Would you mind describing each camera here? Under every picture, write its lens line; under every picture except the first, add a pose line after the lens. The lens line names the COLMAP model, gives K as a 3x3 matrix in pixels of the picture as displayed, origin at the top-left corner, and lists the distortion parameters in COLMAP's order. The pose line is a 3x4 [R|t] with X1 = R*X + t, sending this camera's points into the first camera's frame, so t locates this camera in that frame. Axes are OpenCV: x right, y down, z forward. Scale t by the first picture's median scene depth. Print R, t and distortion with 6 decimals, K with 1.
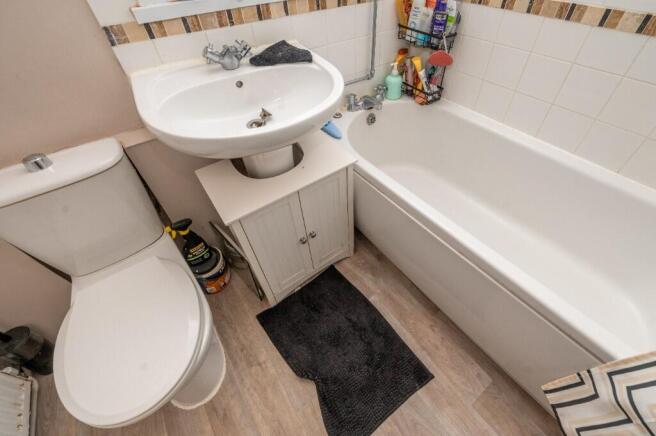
lens RADIAL K [[274.9, 0, 331.1], [0, 274.9, 213.9], [0, 0, 1]] dist [0.001083, 0.000060]
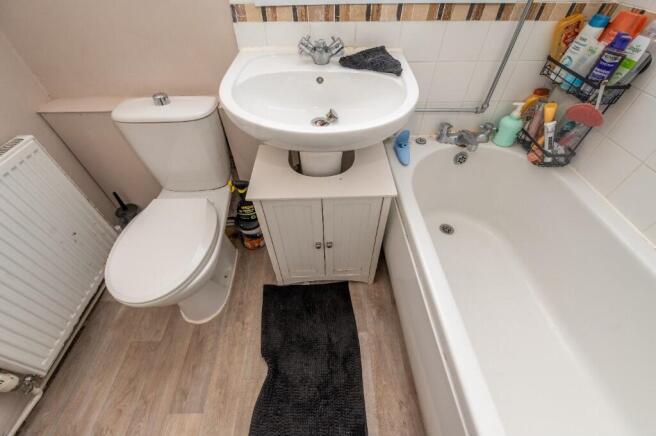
lens RADIAL K [[255.1, 0, 330.5], [0, 255.1, 220.6], [0, 0, 1]] dist [-0.000536, 0.000003]
pose [[0.818478, 0.442465, -0.366495, 0.239417], [-0.425478, 0.895456, 0.130871, -0.127503], [0.386086, 0.048820, 0.921170, 0.149561]]
